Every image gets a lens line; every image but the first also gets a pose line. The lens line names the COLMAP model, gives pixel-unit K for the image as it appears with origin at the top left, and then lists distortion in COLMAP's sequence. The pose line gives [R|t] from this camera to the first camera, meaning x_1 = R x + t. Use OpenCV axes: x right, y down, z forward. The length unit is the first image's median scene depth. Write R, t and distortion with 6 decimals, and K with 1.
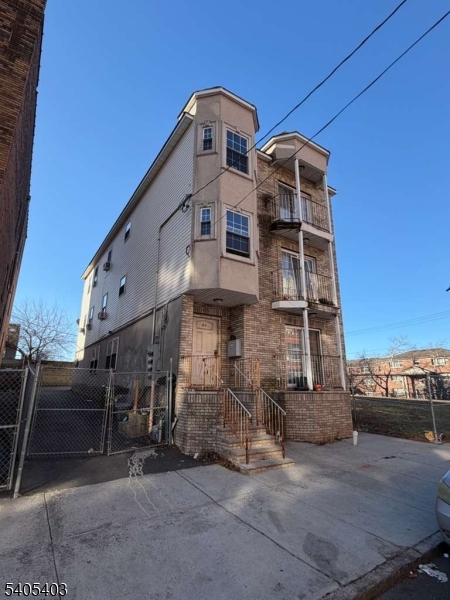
lens RADIAL K [[302.1, 0, 224.5], [0, 302.1, 299.6], [0, 0, 1]] dist [-0.000049, 0.001737]
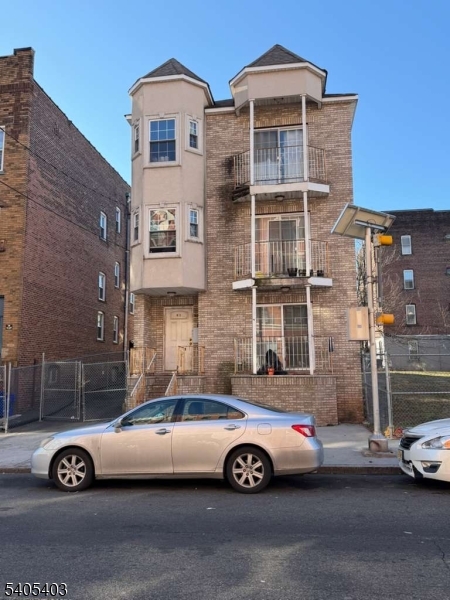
lens RADIAL K [[458.0, 0, 225.8], [0, 458.0, 301.0], [0, 0, 1]] dist [0.054858, -0.008214]
pose [[0.765927, -0.111600, -0.633167, 1.091173], [0.193828, 0.979081, 0.061899, -0.030925], [0.613014, -0.170136, 0.771536, -0.121533]]
